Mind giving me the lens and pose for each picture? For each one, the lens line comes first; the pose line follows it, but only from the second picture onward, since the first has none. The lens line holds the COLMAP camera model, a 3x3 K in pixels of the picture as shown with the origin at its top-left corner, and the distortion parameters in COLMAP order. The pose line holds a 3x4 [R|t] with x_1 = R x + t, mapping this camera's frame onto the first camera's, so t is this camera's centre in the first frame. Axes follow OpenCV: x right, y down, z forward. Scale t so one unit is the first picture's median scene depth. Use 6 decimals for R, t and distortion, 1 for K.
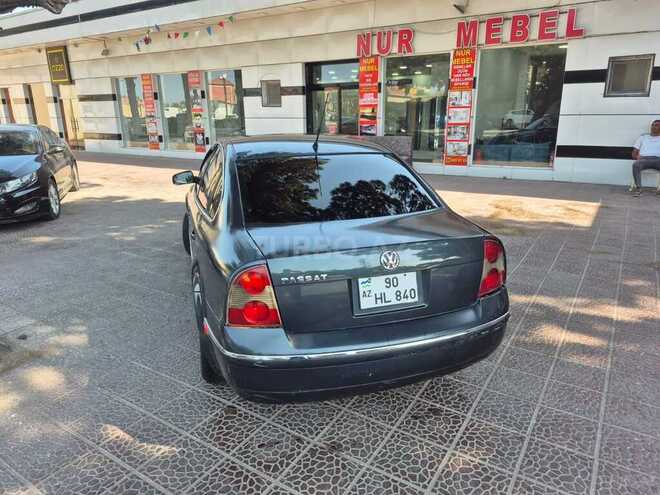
lens RADIAL K [[468.8, 0, 333.4], [0, 468.8, 247.4], [0, 0, 1]] dist [0.064627, -0.076309]
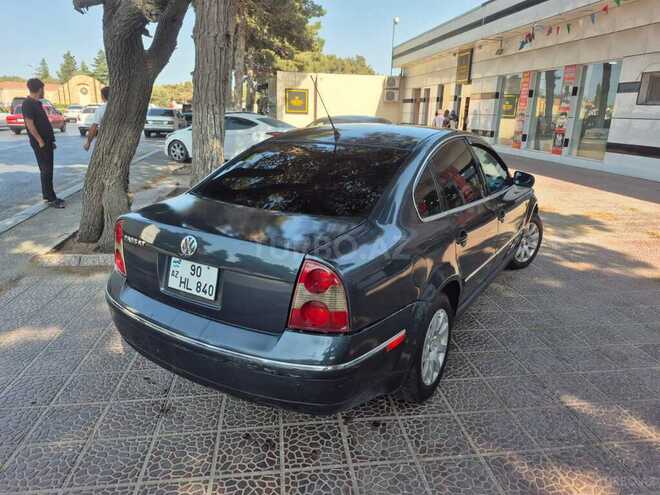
lens RADIAL K [[468.8, 0, 333.4], [0, 468.8, 247.4], [0, 0, 1]] dist [0.064627, -0.076309]
pose [[0.625798, 0.239314, -0.742365, 0.174916], [-0.240858, 0.964544, 0.107899, -0.024925], [0.741865, 0.111281, 0.661251, 0.099764]]
